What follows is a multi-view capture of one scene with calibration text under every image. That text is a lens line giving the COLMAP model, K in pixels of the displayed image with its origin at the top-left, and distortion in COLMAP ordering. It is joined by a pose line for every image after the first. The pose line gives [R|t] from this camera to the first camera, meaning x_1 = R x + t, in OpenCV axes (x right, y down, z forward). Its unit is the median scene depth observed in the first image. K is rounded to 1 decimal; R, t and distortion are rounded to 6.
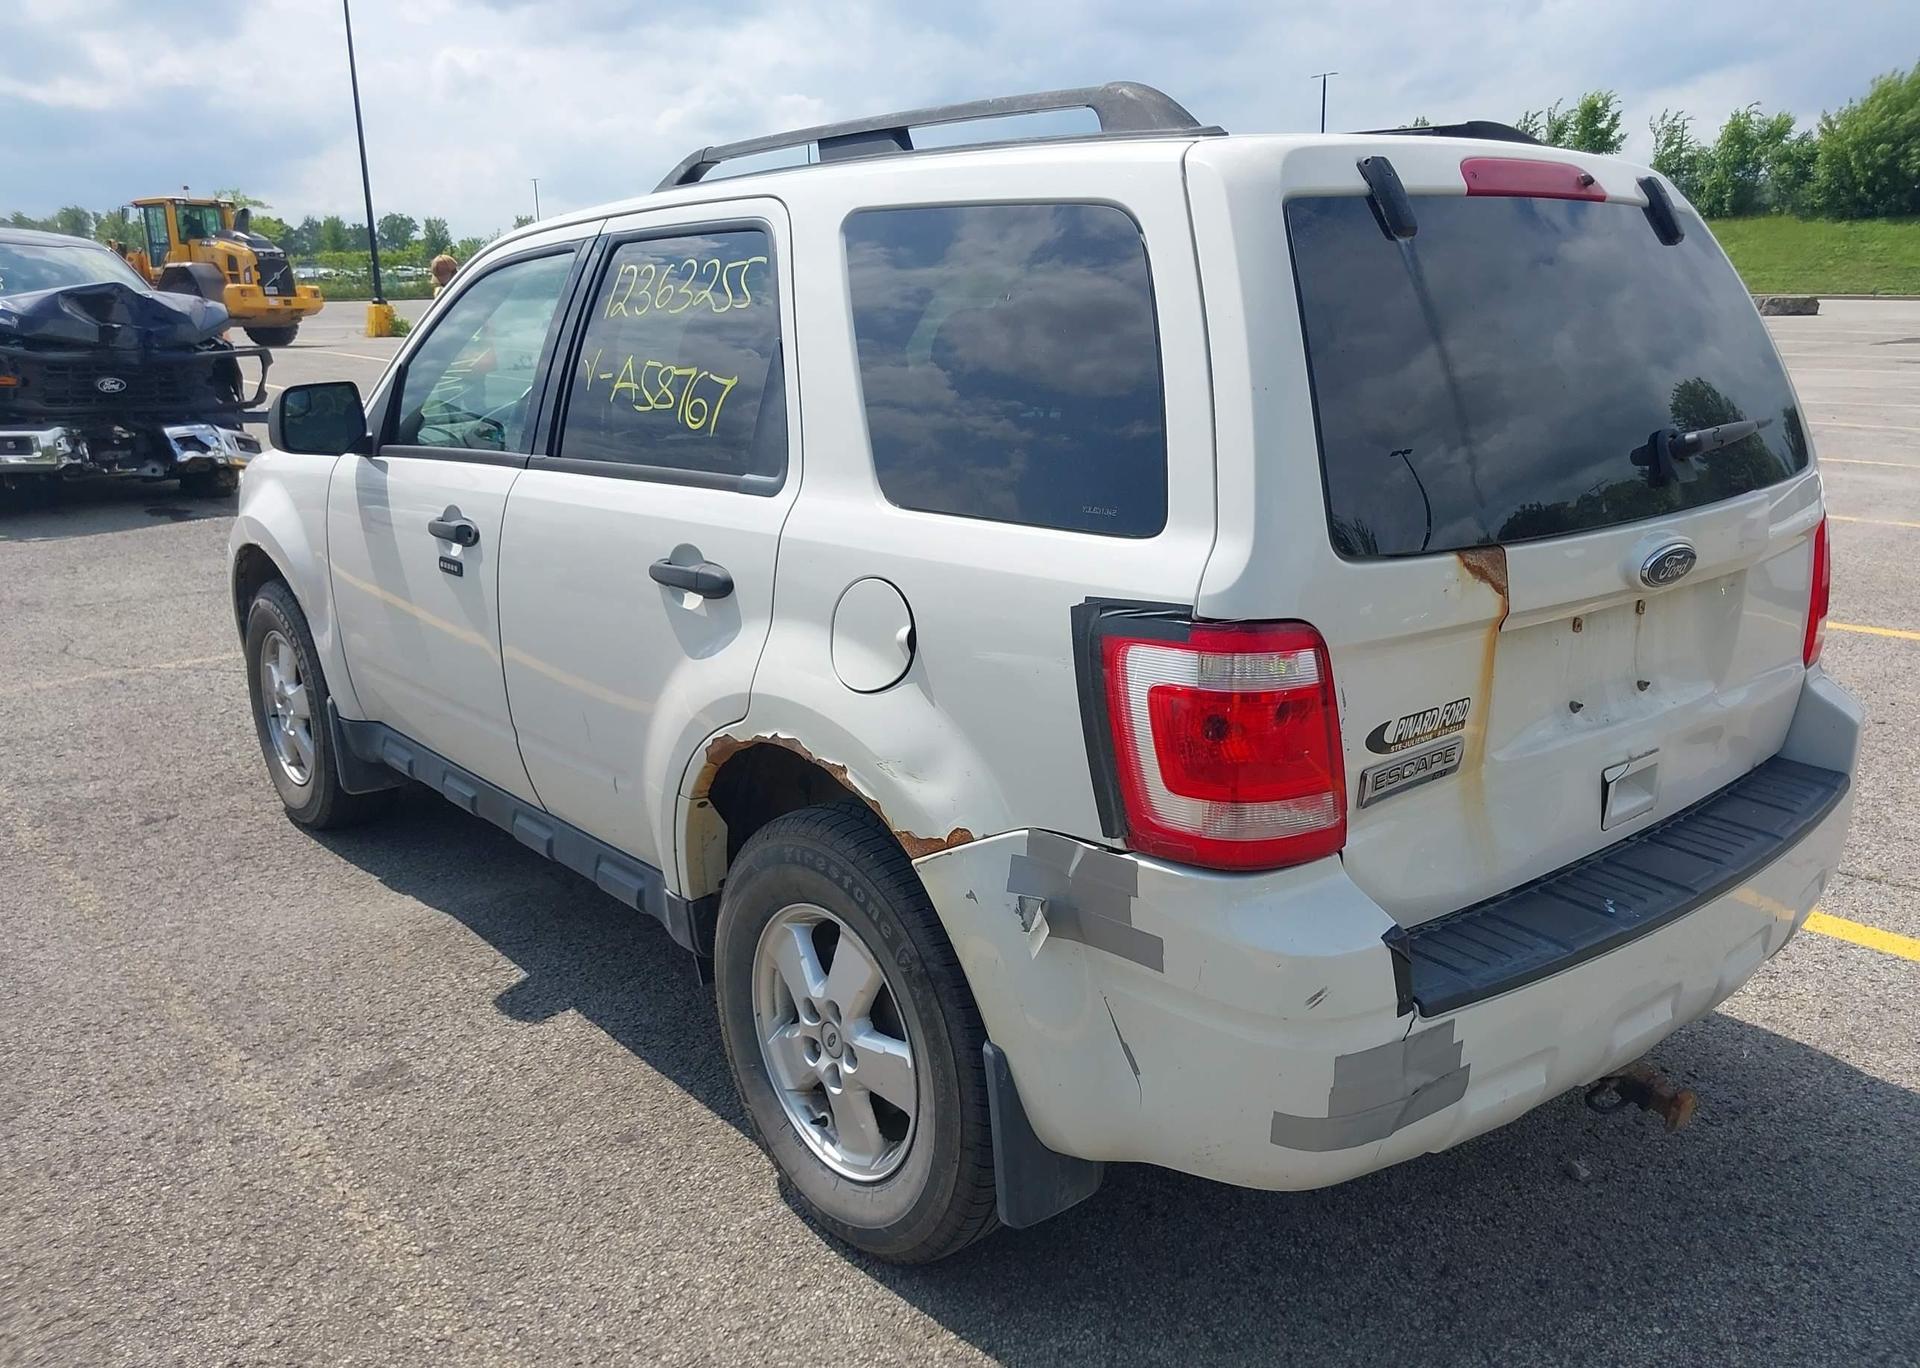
lens RADIAL K [[1525.4, 0, 980.7], [0, 1525.4, 779.5], [0, 0, 1]] dist [0.002040, 0.008710]
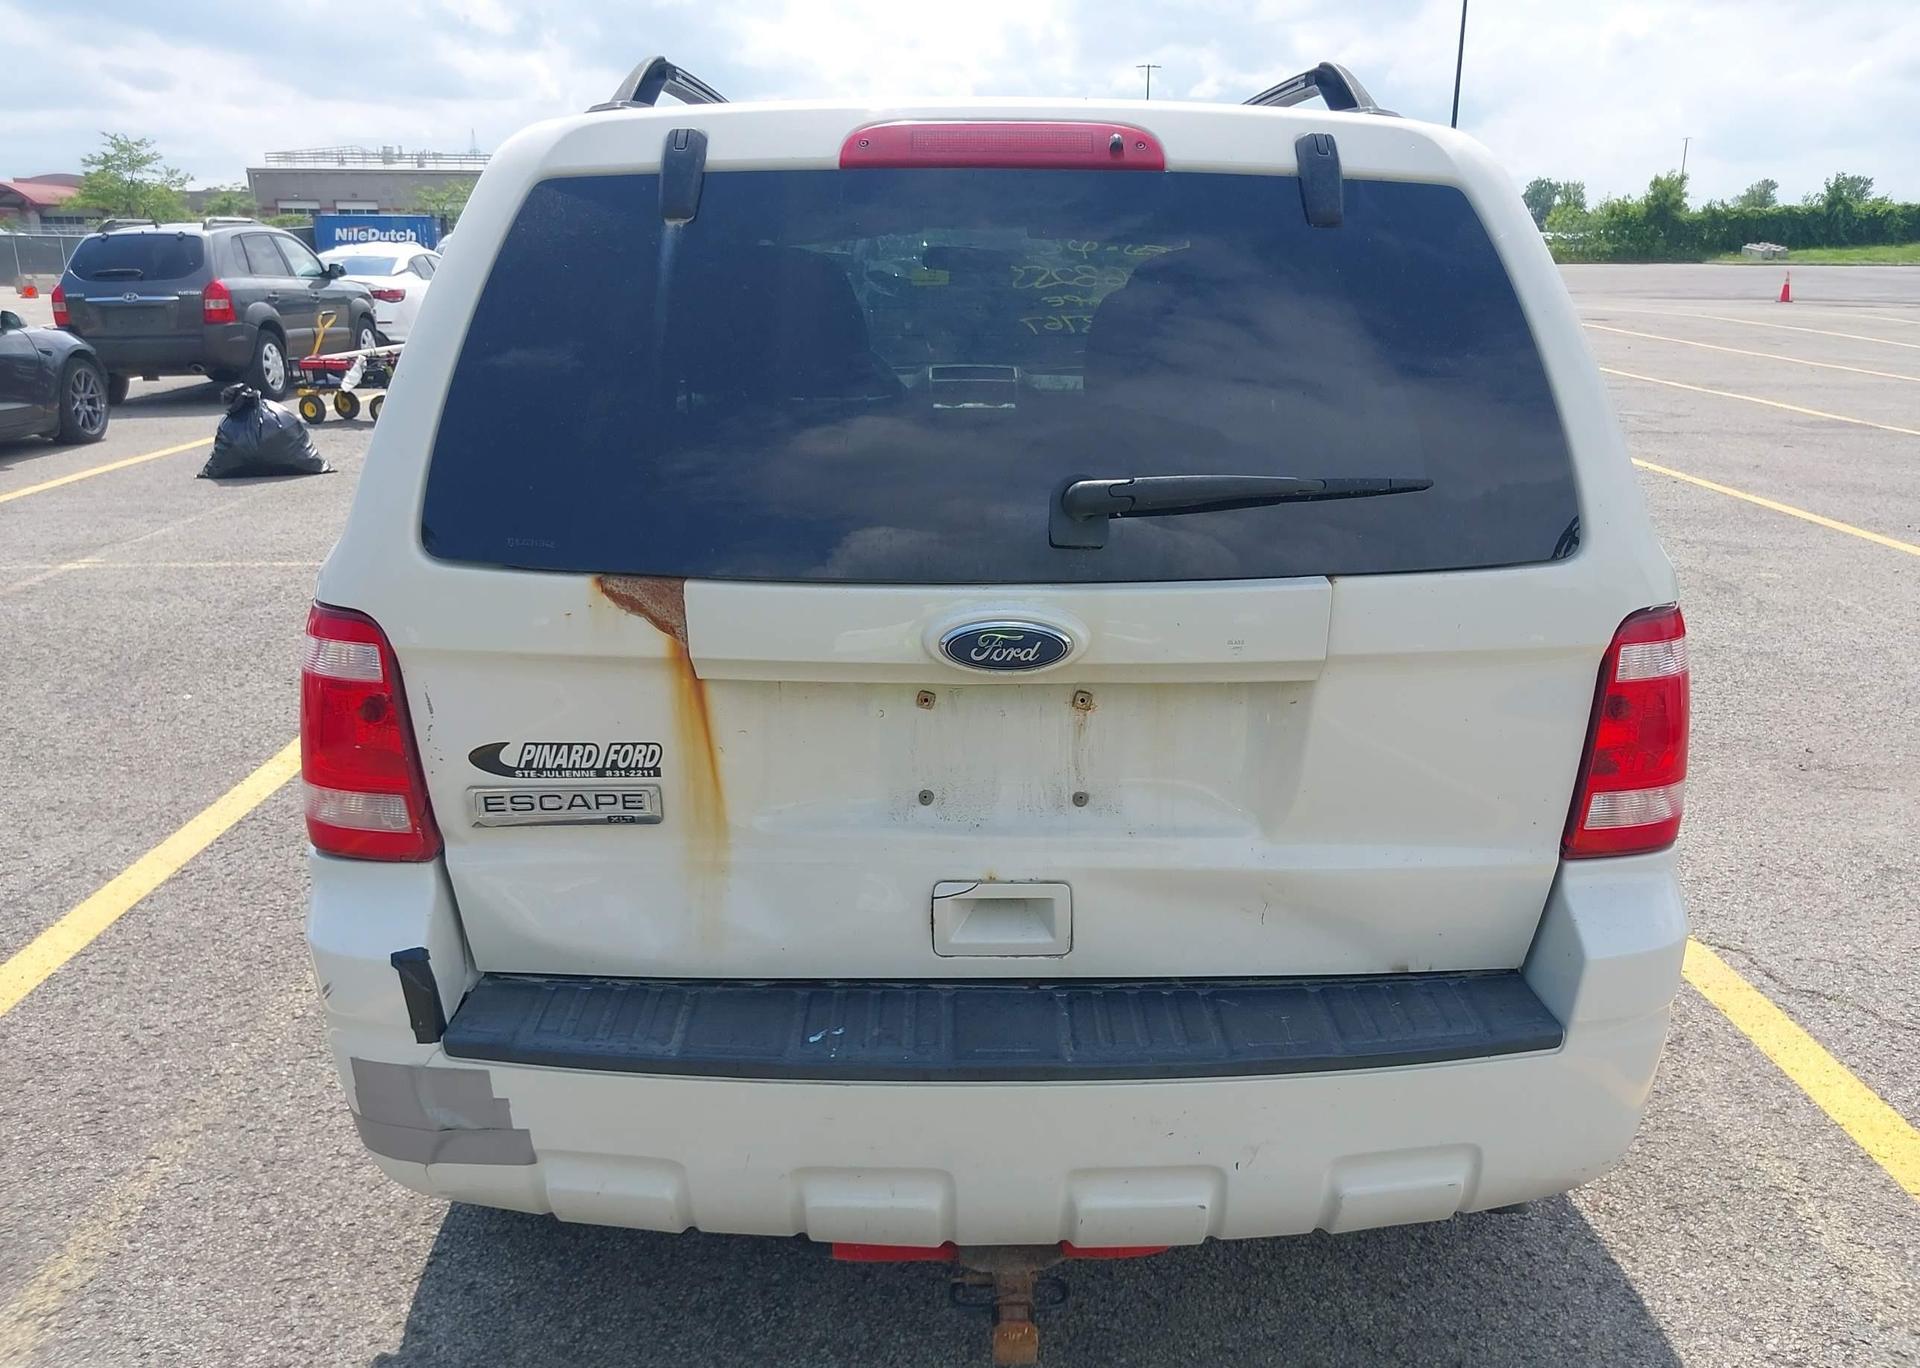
lens RADIAL K [[1527.6, 0, 986.3], [0, 1527.6, 779.2], [0, 0, 1]] dist [0.010623, -0.007679]
pose [[0.776025, 0.219335, -0.591335, 0.794086], [-0.207505, 0.974175, 0.089021, -0.121063], [0.595589, 0.053622, 0.801498, 0.319046]]
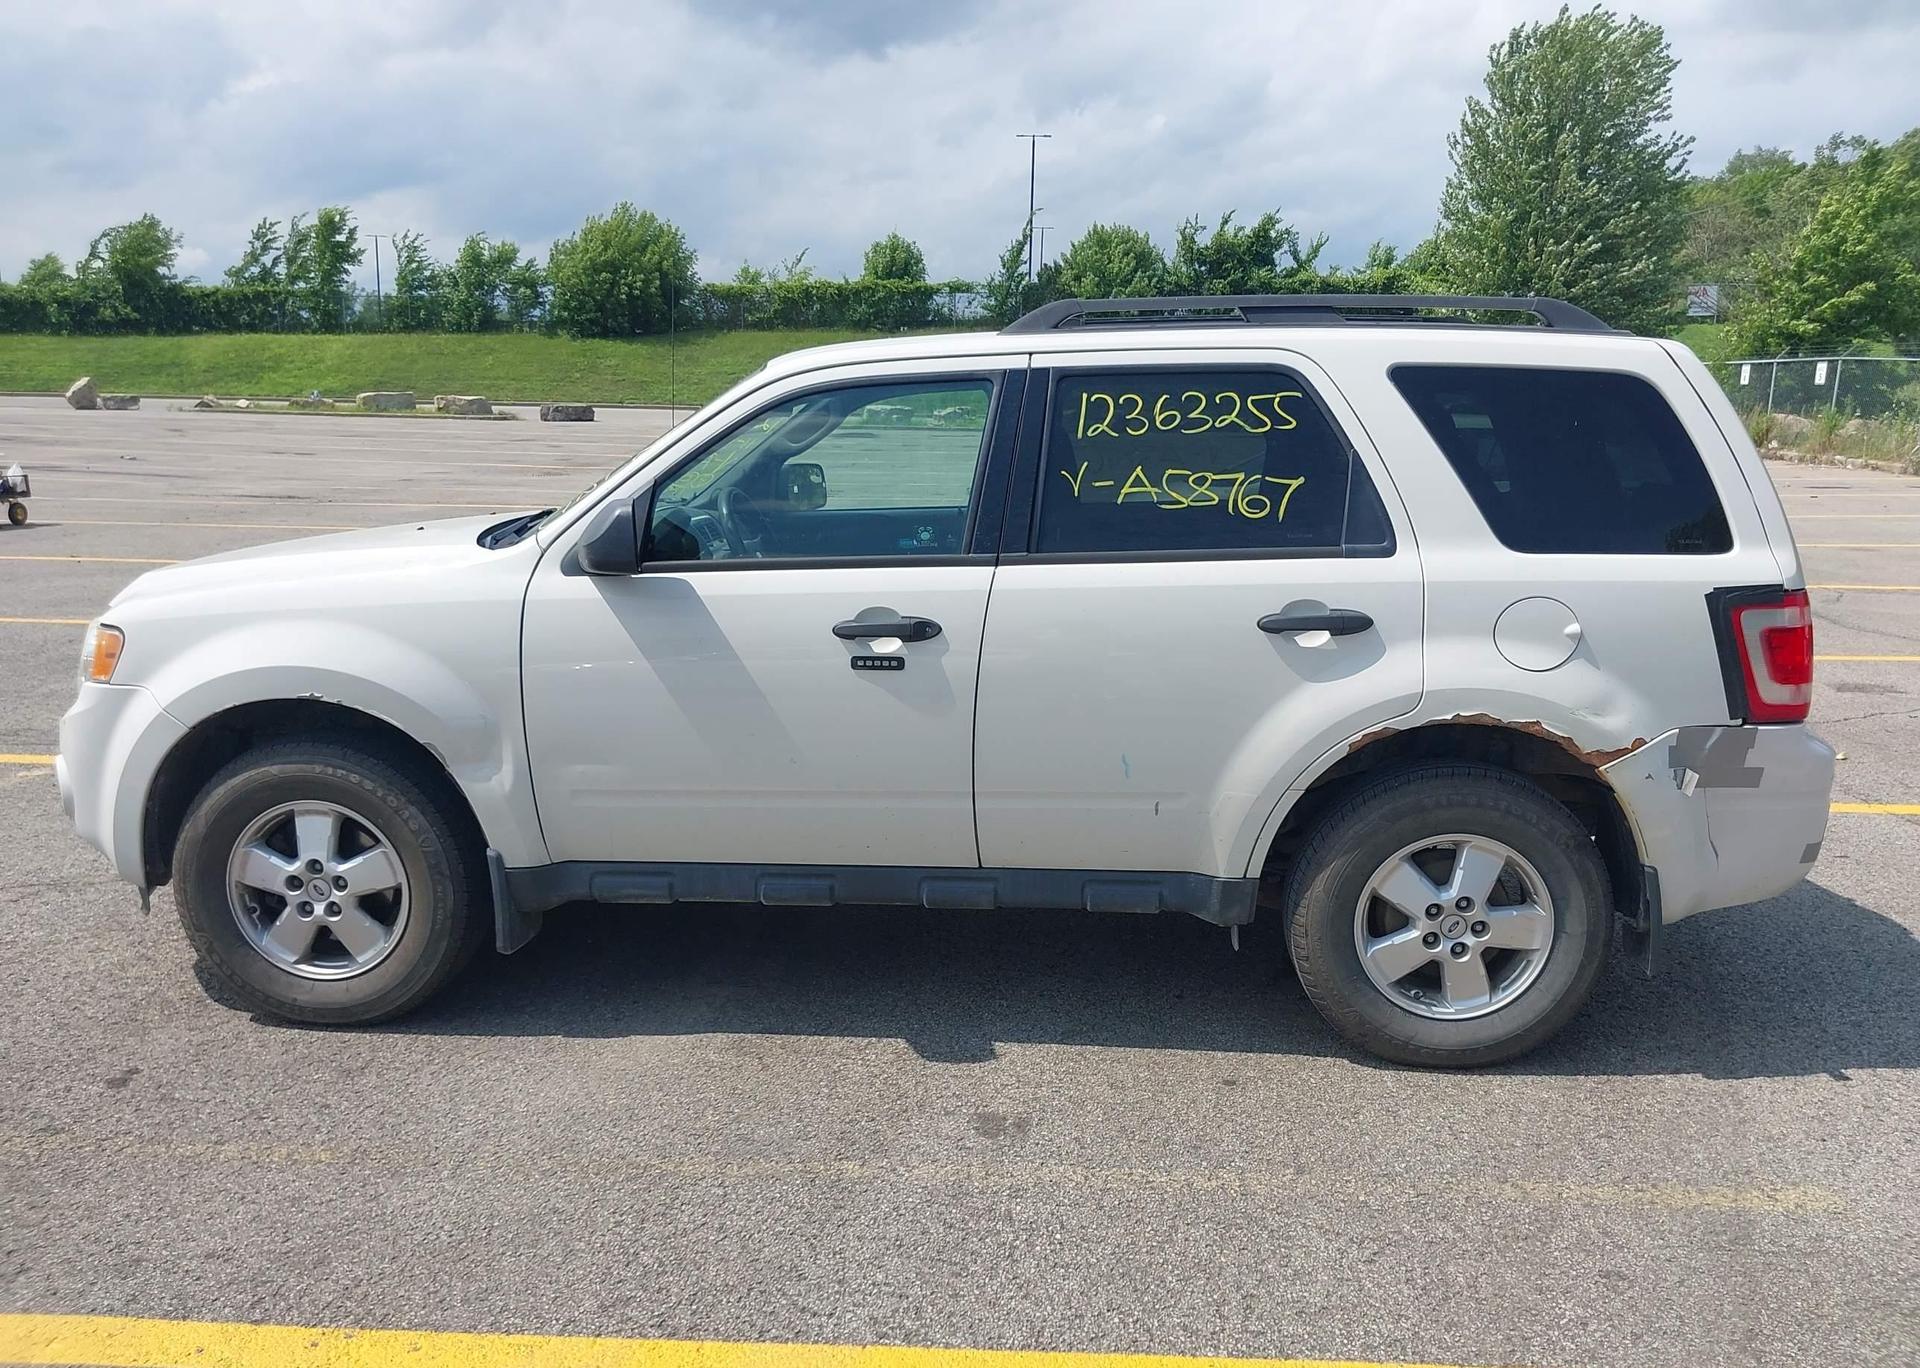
lens RADIAL K [[1527.6, 0, 986.3], [0, 1527.6, 779.2], [0, 0, 1]] dist [0.010623, -0.007679]
pose [[0.701266, -0.161917, 0.694268, -1.357380], [0.206139, 0.978319, 0.019947, -0.084065], [-0.682446, 0.129127, 0.719440, 0.236084]]
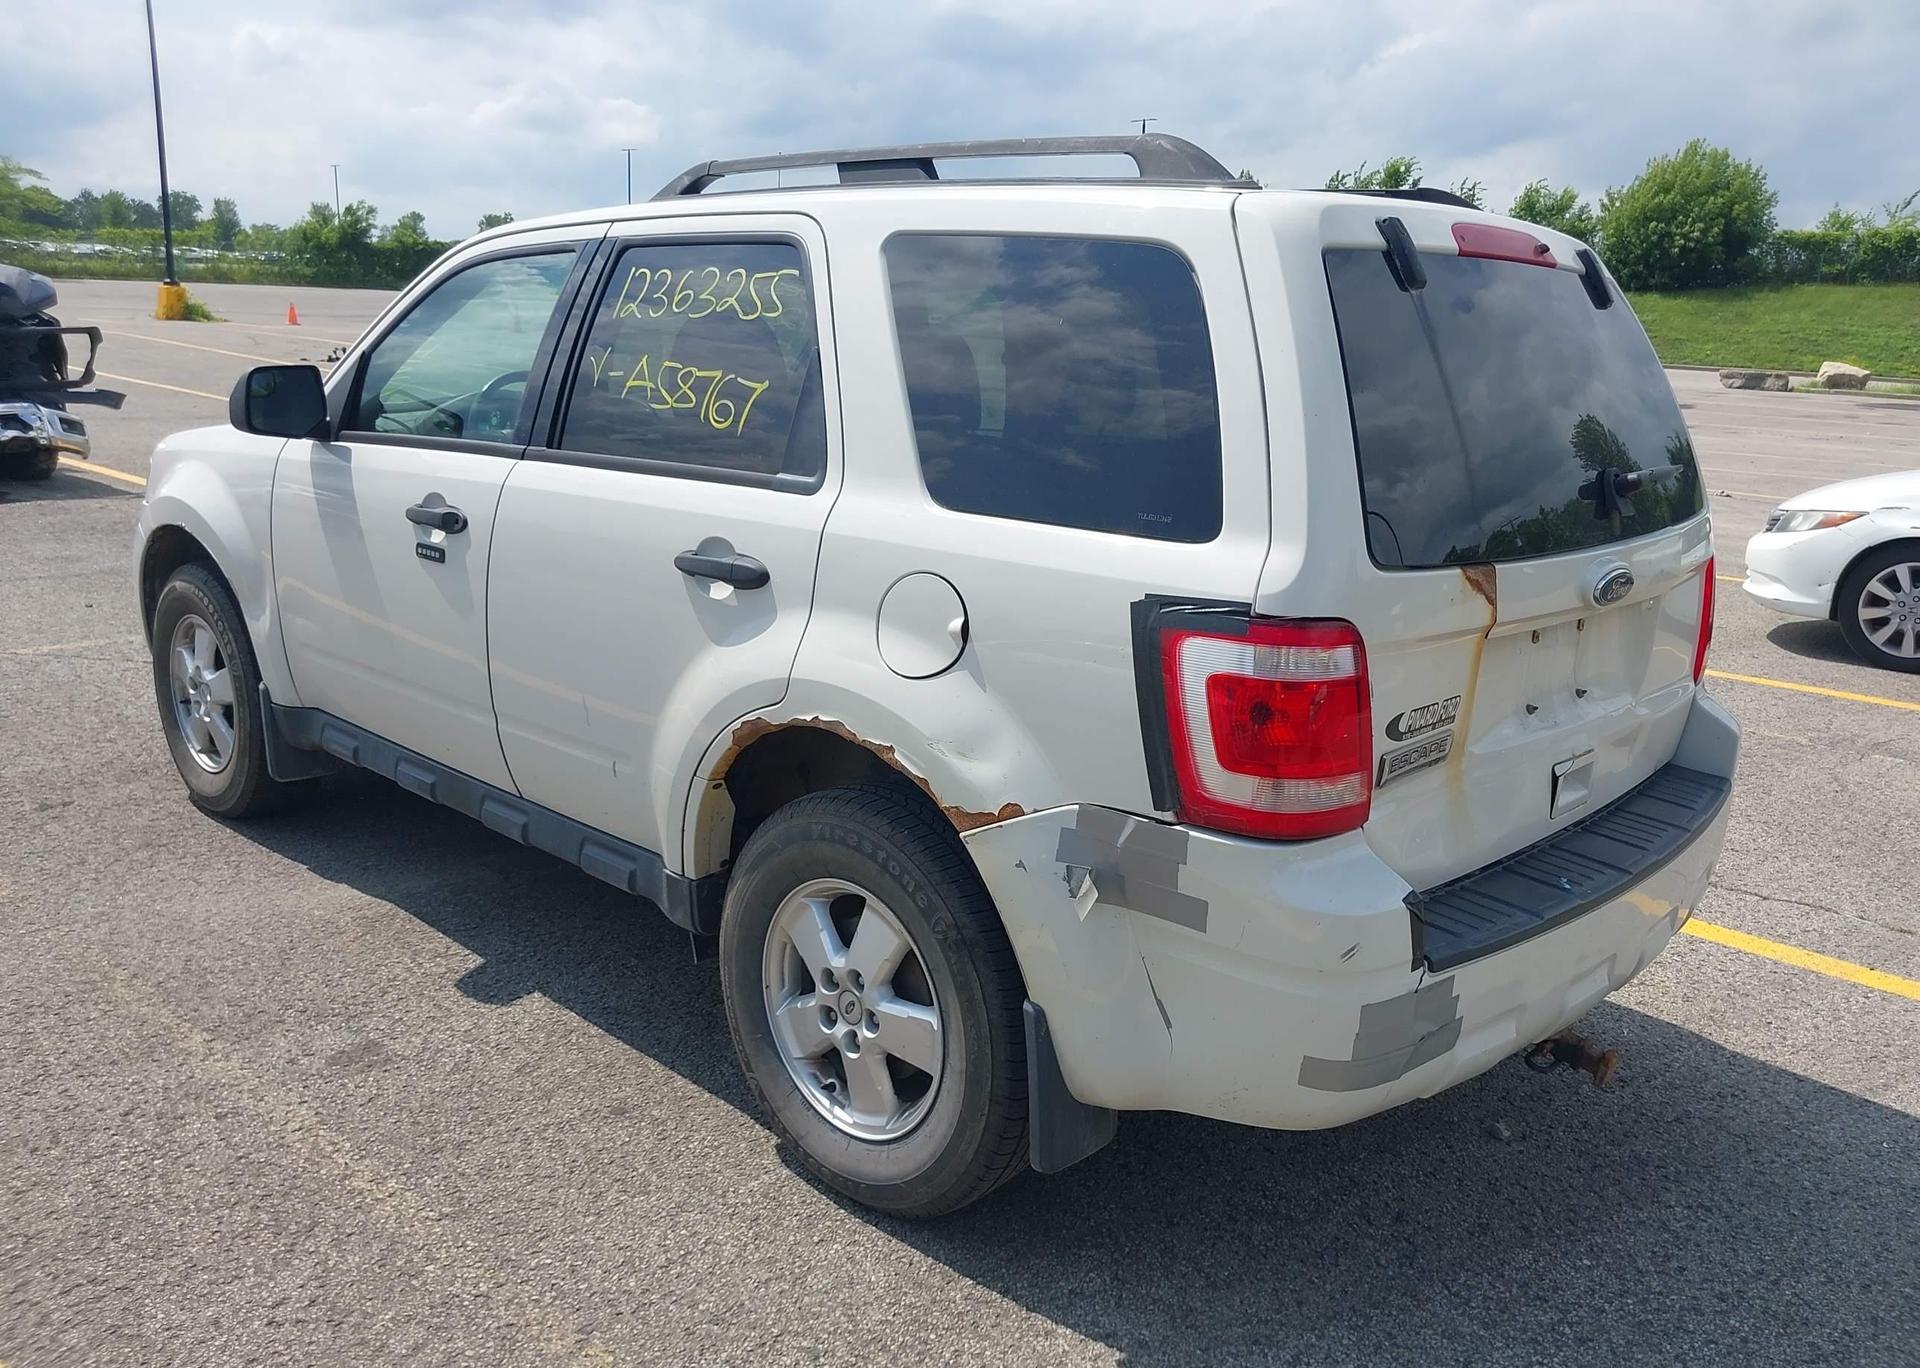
lens RADIAL K [[1527.6, 0, 986.3], [0, 1527.6, 779.2], [0, 0, 1]] dist [0.010623, -0.007679]
pose [[0.991681, 0.019281, 0.127267, -0.138569], [-0.017369, 0.999719, -0.016115, 0.026472], [-0.127542, 0.013771, 0.991738, -0.067186]]
